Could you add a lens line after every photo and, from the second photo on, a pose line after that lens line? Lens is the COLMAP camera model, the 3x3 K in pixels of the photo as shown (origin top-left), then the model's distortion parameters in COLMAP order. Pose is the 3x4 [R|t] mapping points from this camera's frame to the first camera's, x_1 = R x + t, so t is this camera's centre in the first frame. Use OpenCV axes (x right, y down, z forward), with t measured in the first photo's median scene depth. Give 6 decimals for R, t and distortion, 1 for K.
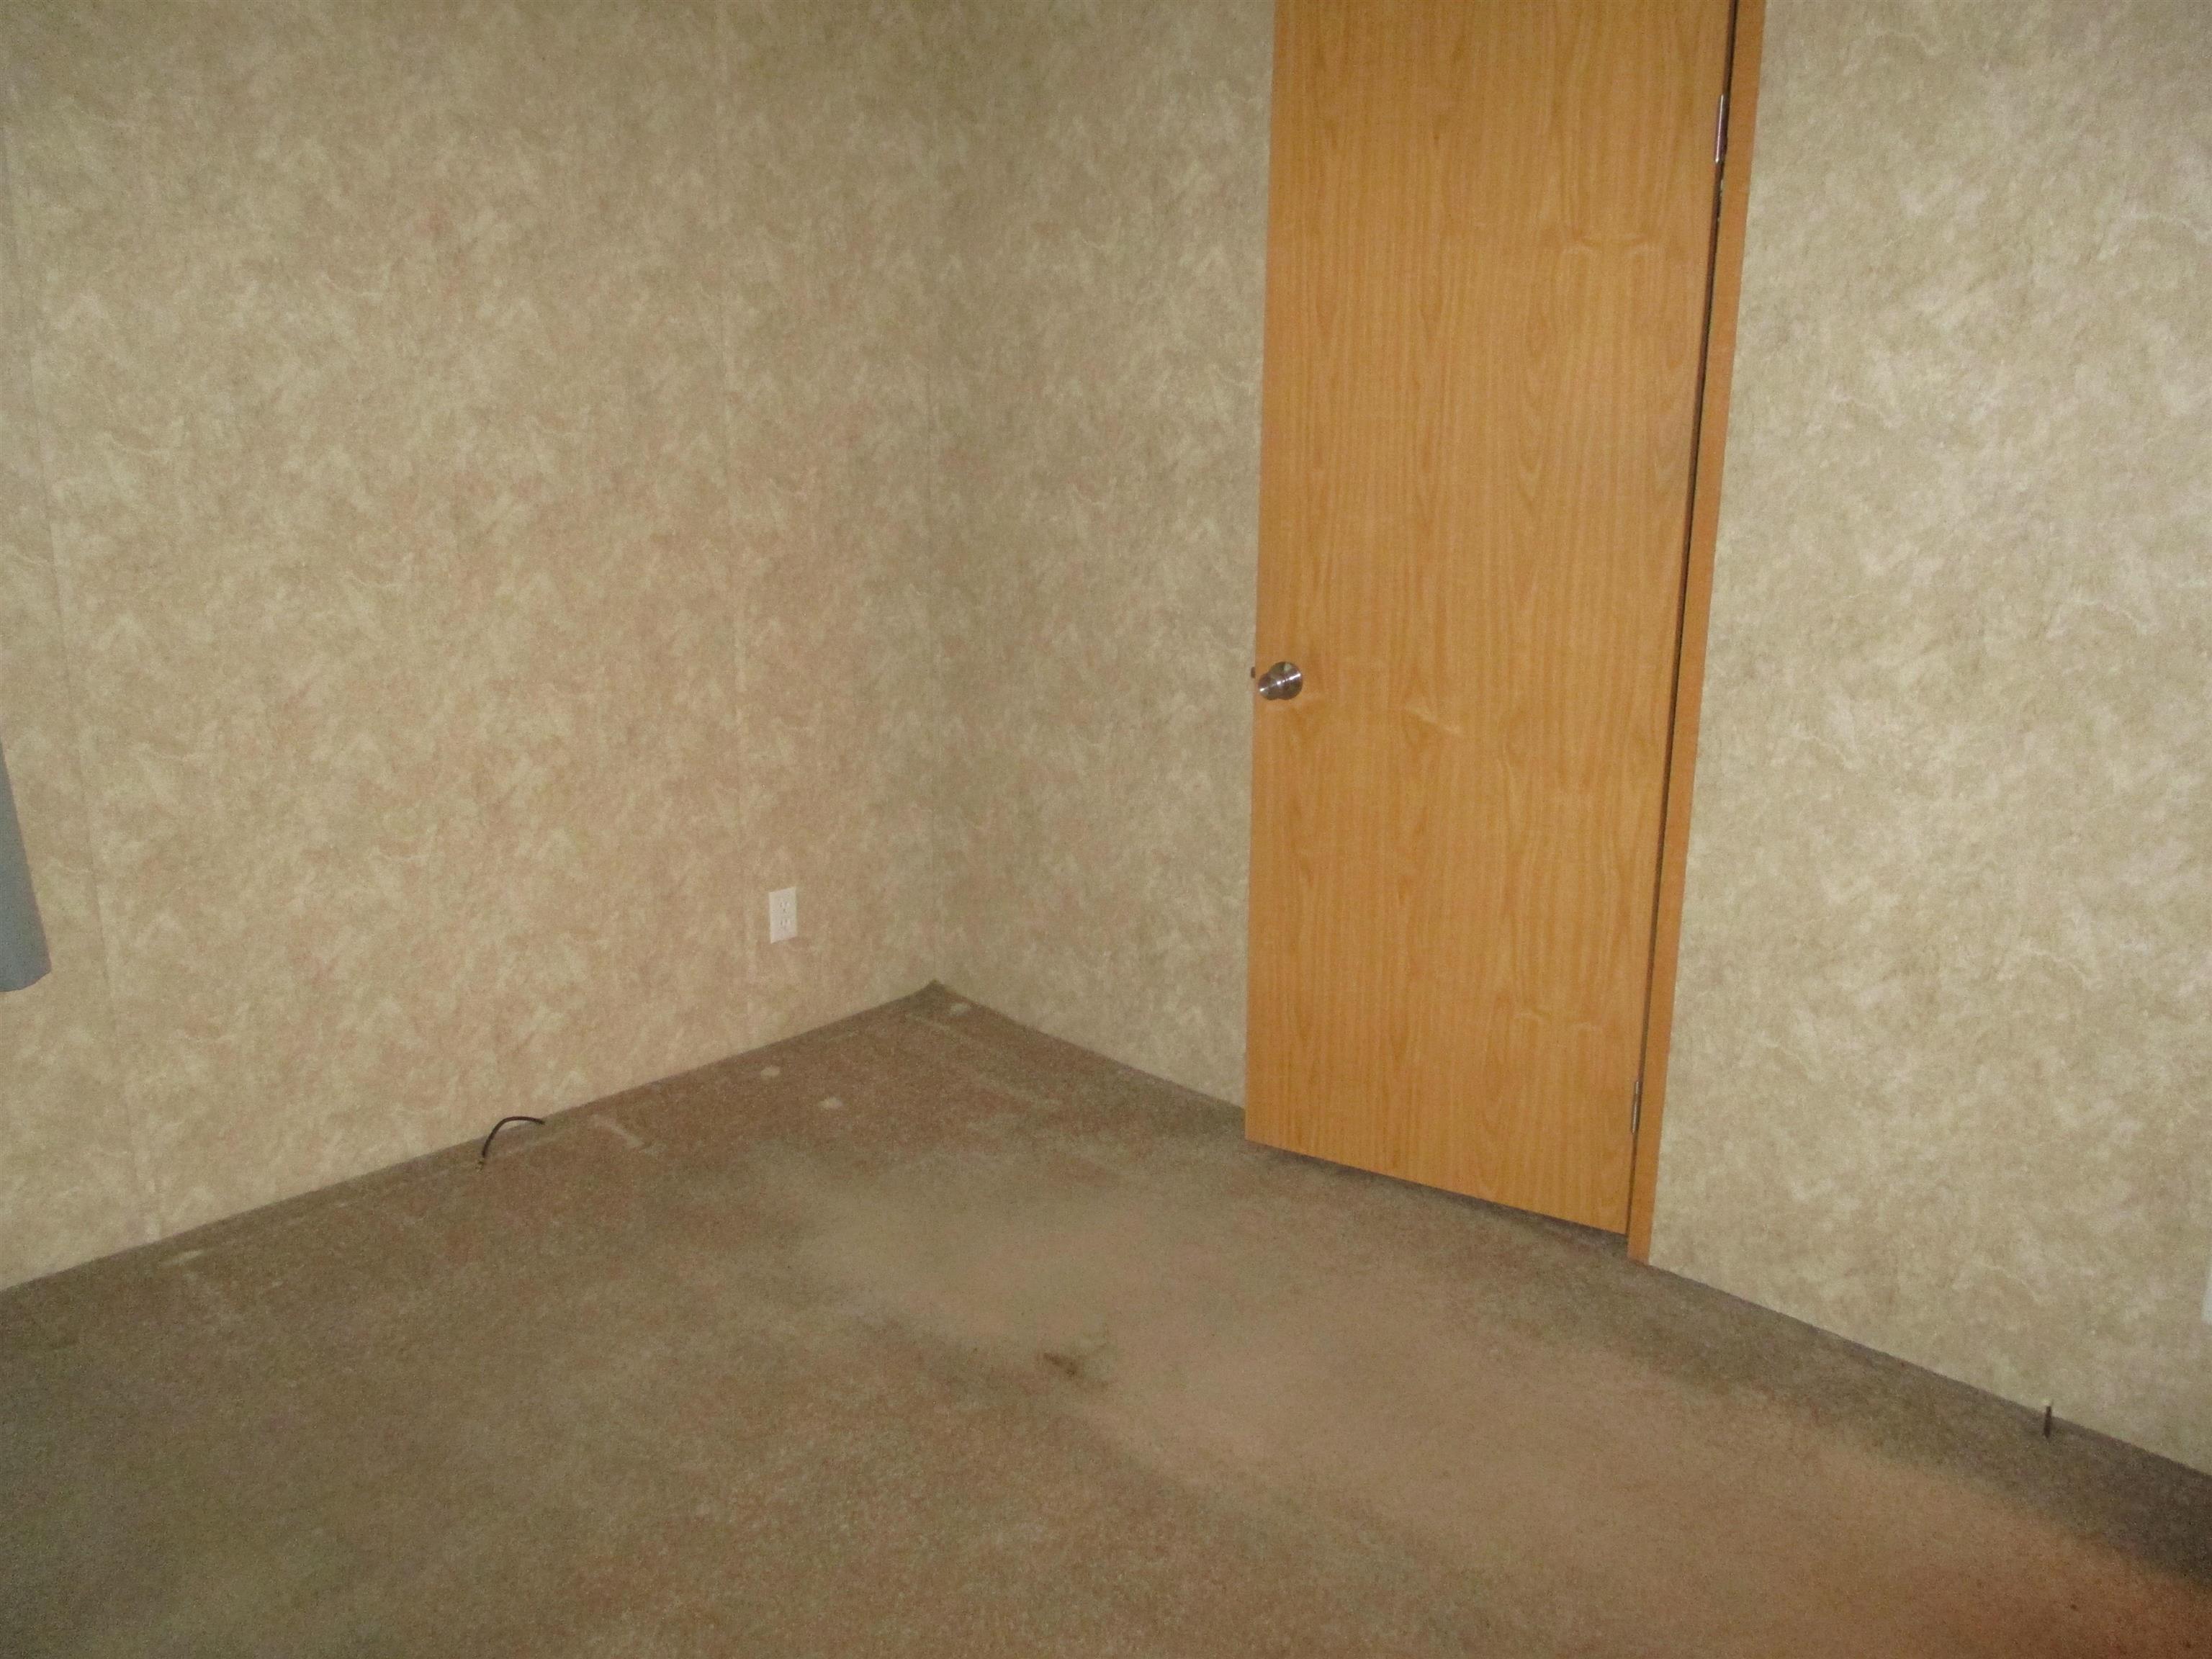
lens RADIAL K [[1824.3, 0, 1110.0], [0, 1824.3, 839.9], [0, 0, 1]] dist [-0.034353, -0.003414]
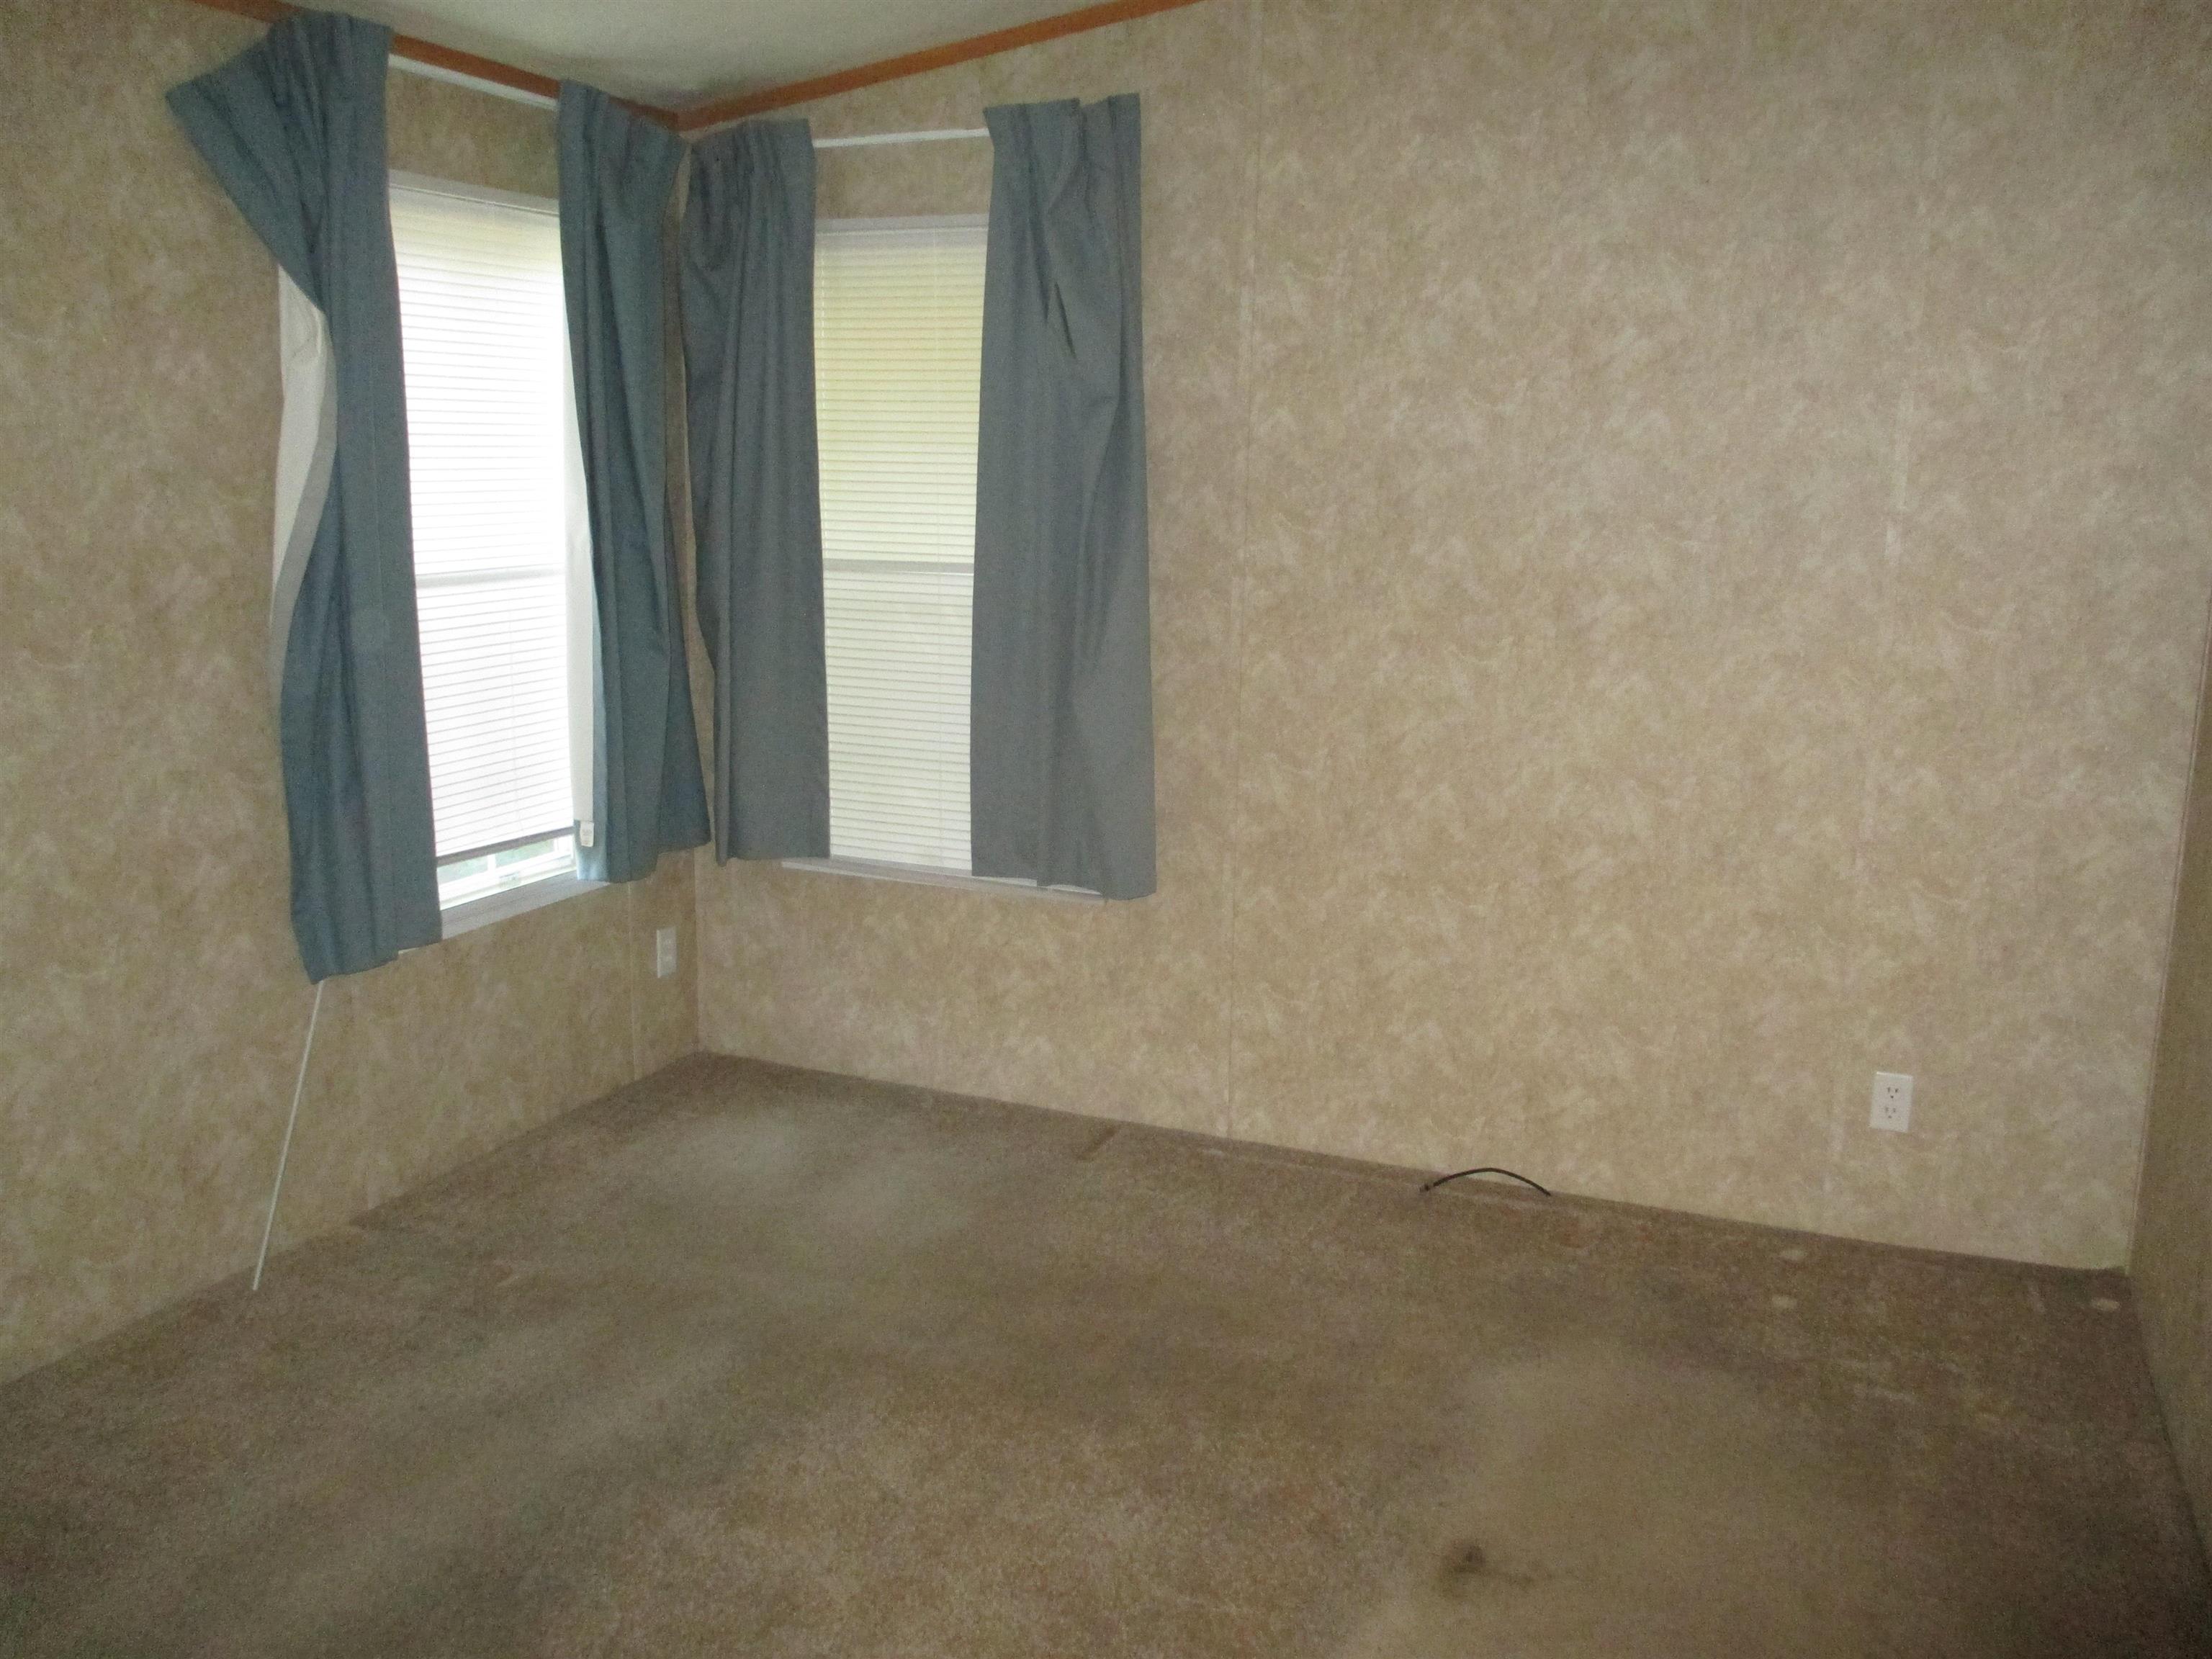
lens RADIAL K [[1824.3, 0, 1115.0], [0, 1824.3, 819.0], [0, 0, 1]] dist [-0.034353, -0.003414]
pose [[0.363637, 0.178593, -0.914261, 0.524025], [-0.263086, 0.961185, 0.083120, -0.073400], [0.893619, 0.210304, 0.396507, 0.335373]]
